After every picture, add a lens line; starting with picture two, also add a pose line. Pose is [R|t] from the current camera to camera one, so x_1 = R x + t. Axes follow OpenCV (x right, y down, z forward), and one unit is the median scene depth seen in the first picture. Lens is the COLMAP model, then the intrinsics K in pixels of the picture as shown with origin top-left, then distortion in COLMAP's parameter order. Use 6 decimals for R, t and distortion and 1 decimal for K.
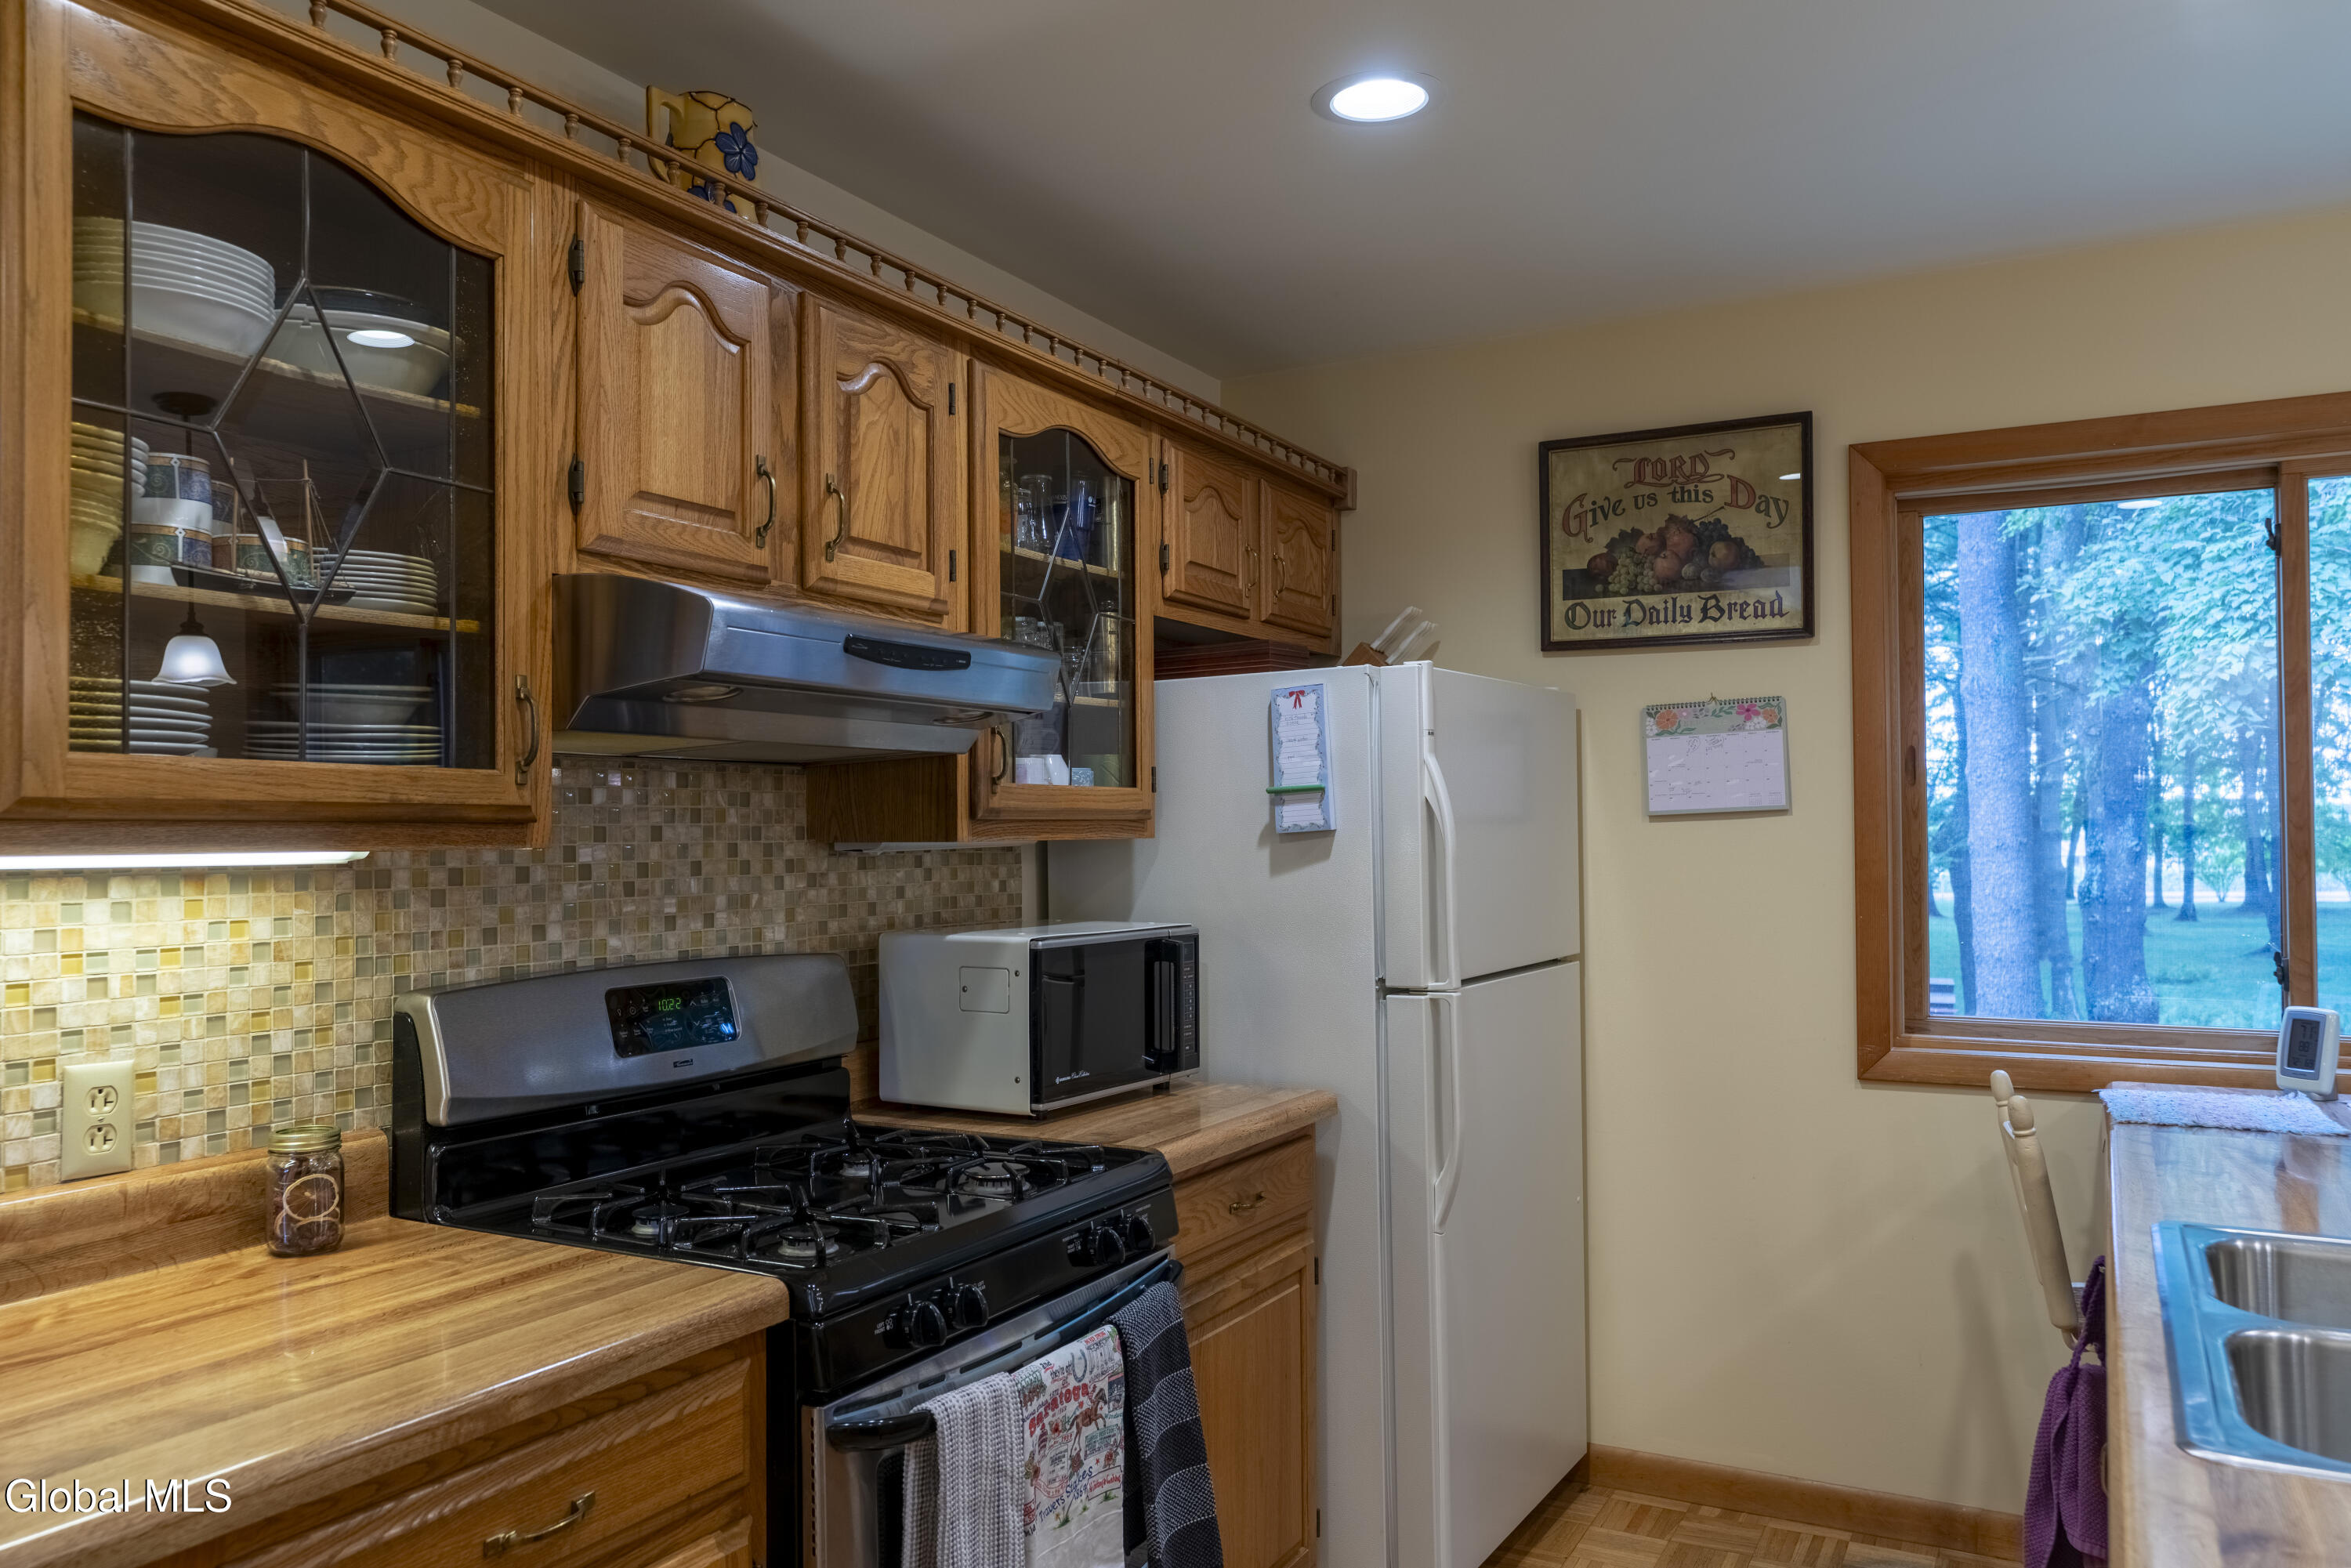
lens RADIAL K [[1725.1, 0, 1164.4], [0, 1725.1, 795.2], [0, 0, 1]] dist [0.005749, -0.000158]
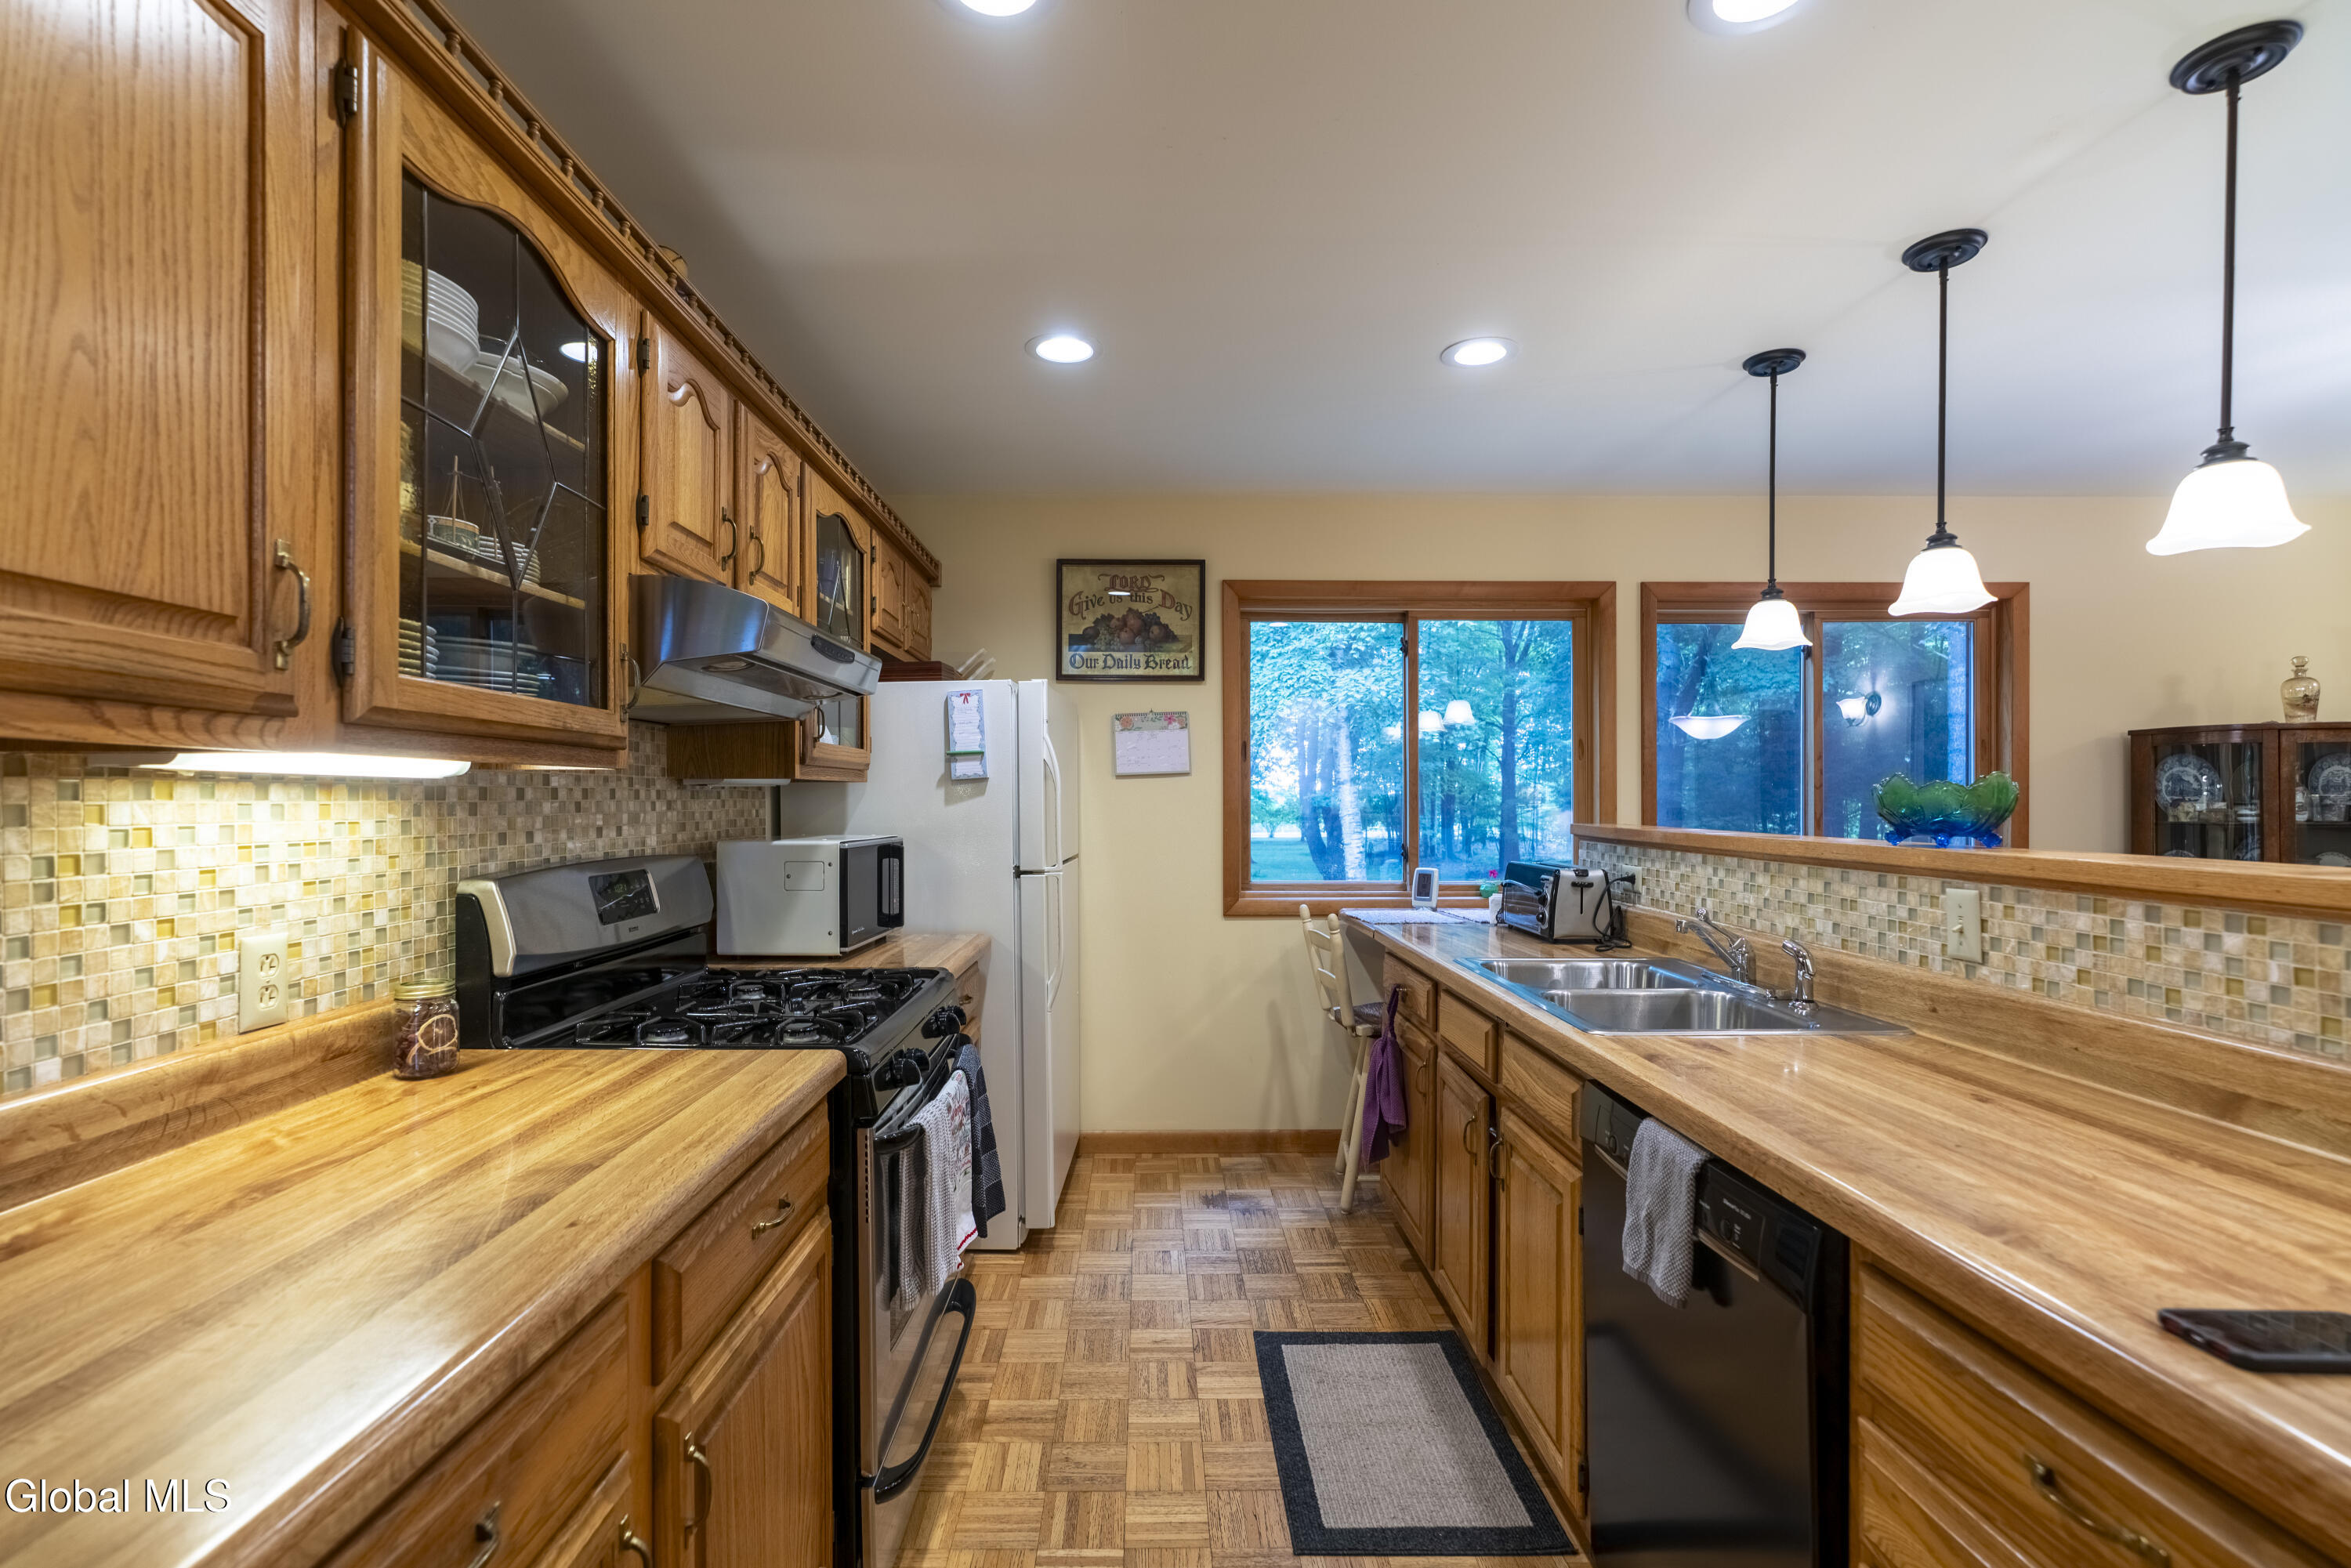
lens RADIAL K [[1057.6, 0, 1170.6], [0, 1057.6, 791.1], [0, 0, 1]] dist [-0.002901, 0.000400]
pose [[0.869422, 0.009063, 0.493987, -0.304421], [-0.014841, 0.999860, 0.007776, 0.026978], [-0.493847, -0.014092, 0.869435, 0.028138]]
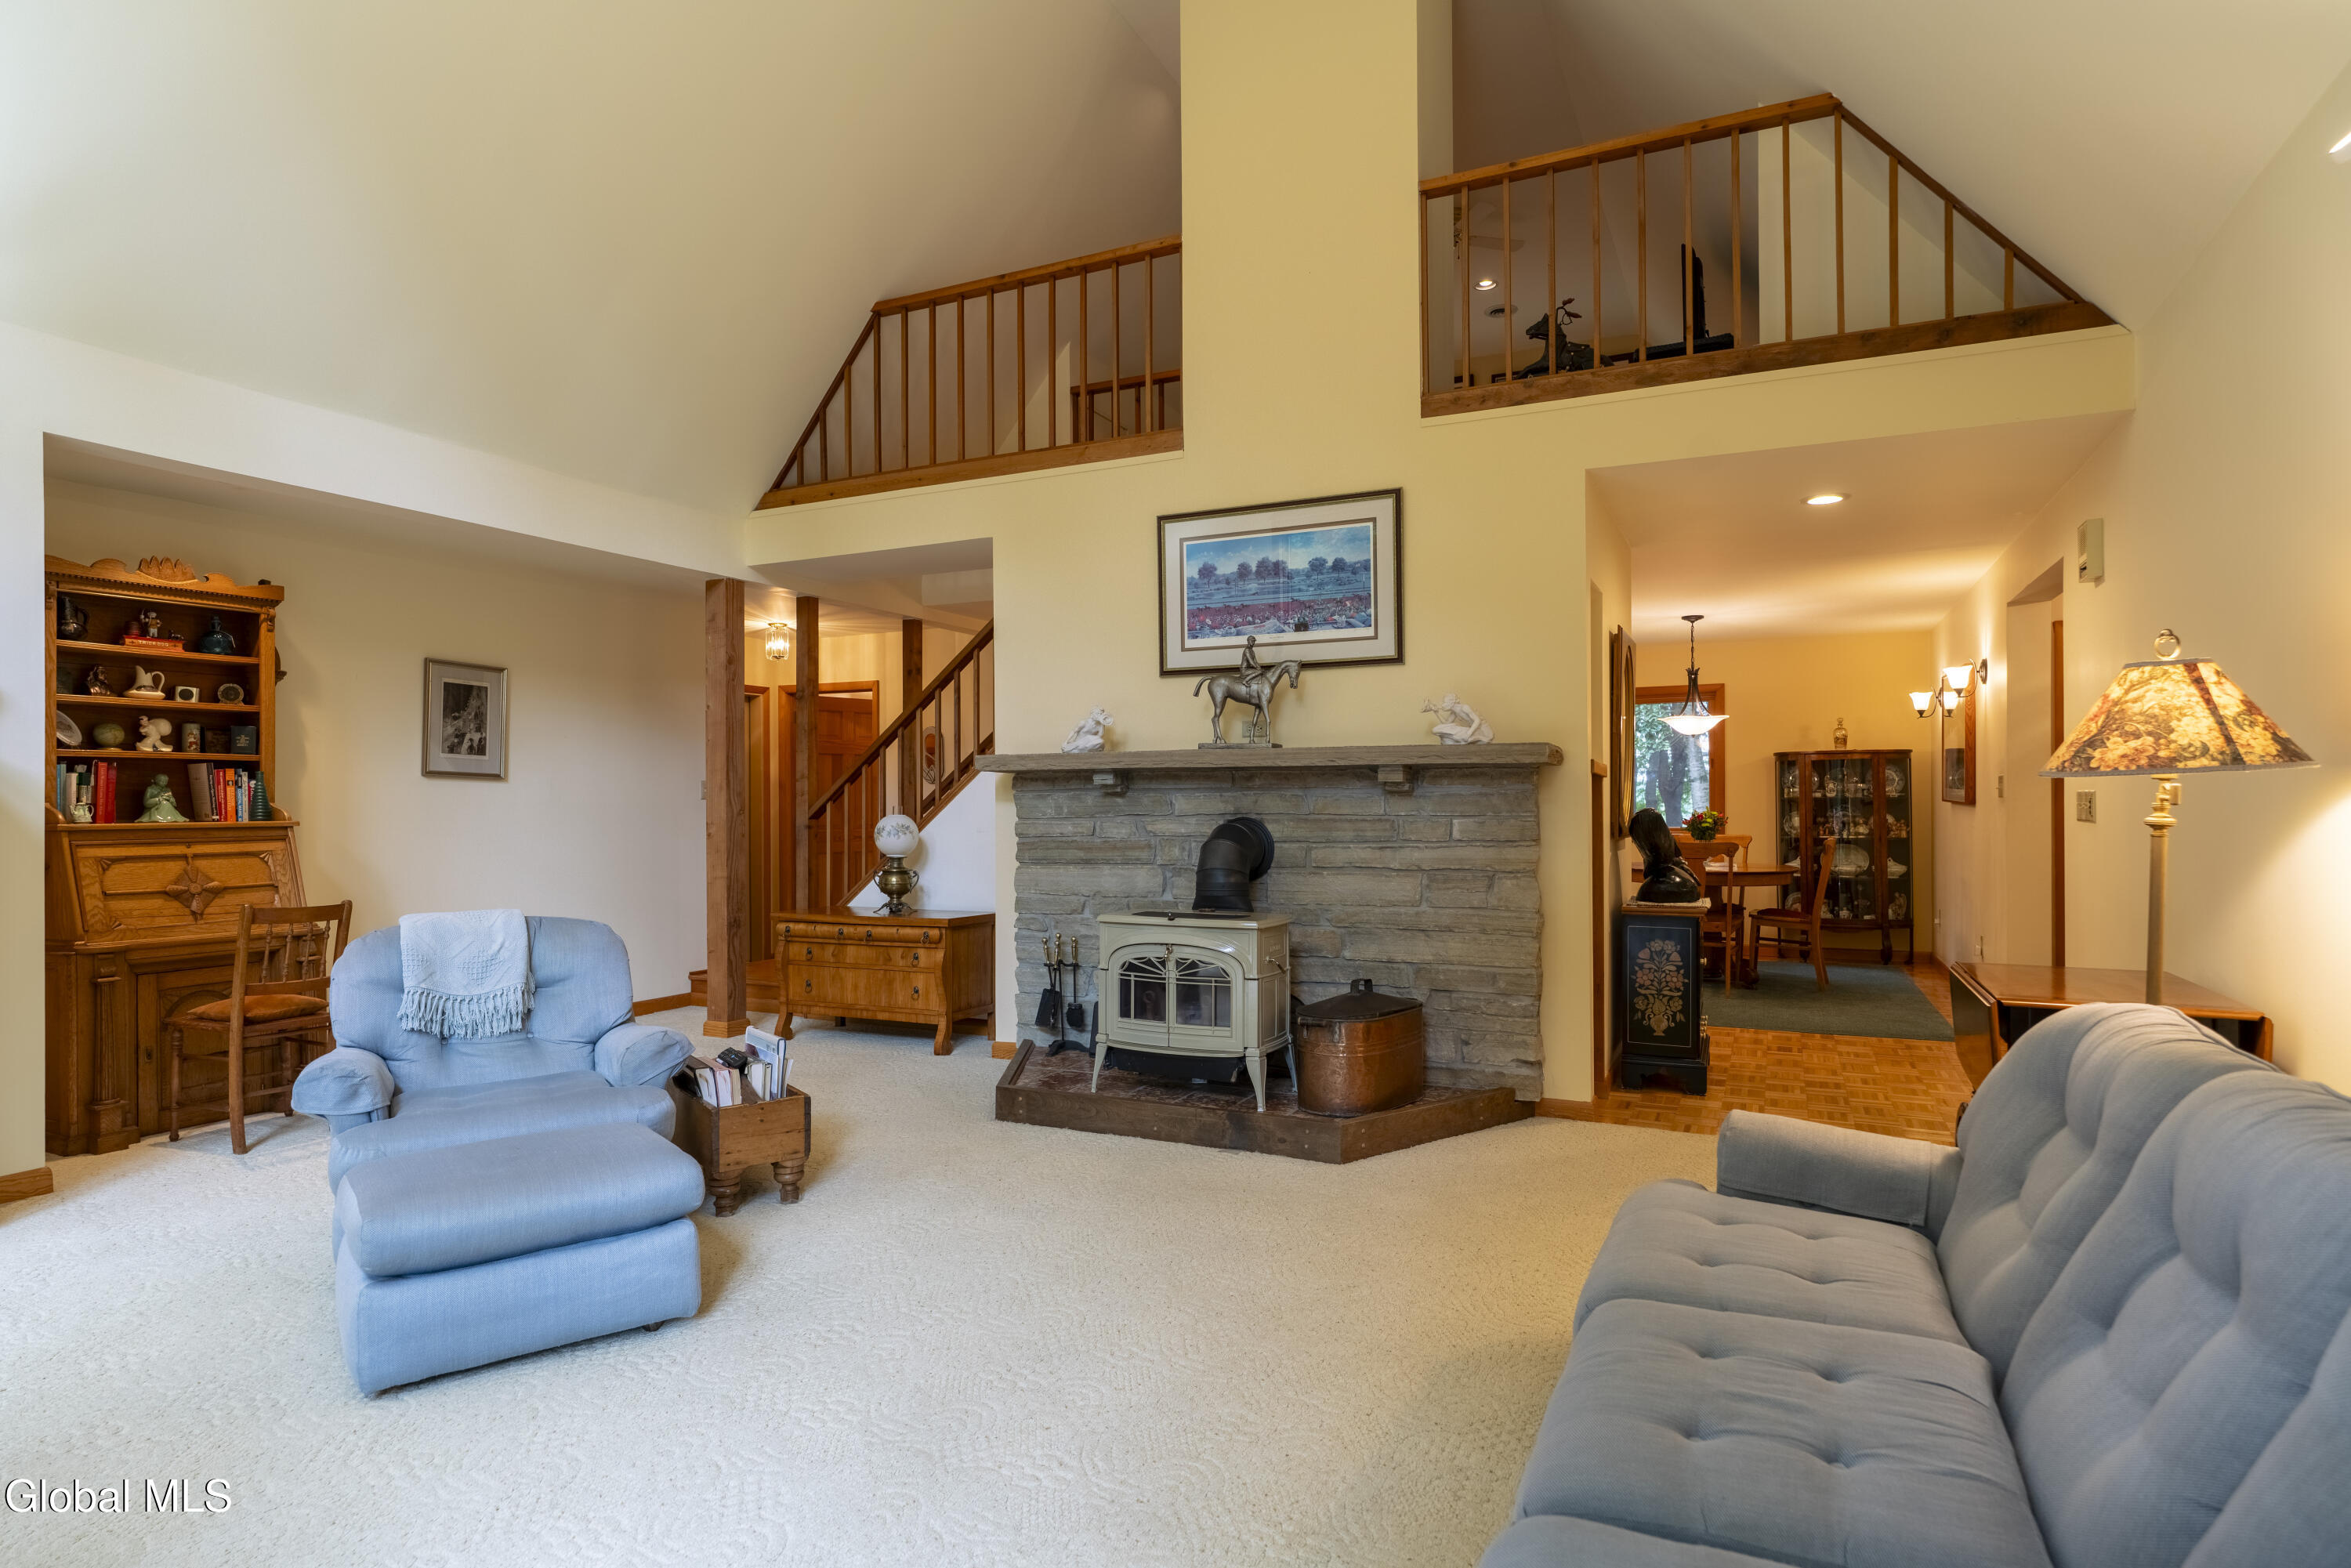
lens RADIAL K [[1248.7, 0, 1170.4], [0, 1248.7, 783.5], [0, 0, 1]] dist [-0.005292, -0.000448]
pose [[0.998770, 0.004207, 0.049394, -0.344183], [-0.004384, 0.999984, 0.003476, 0.012249], [-0.049379, -0.003688, 0.998773, -3.143386]]
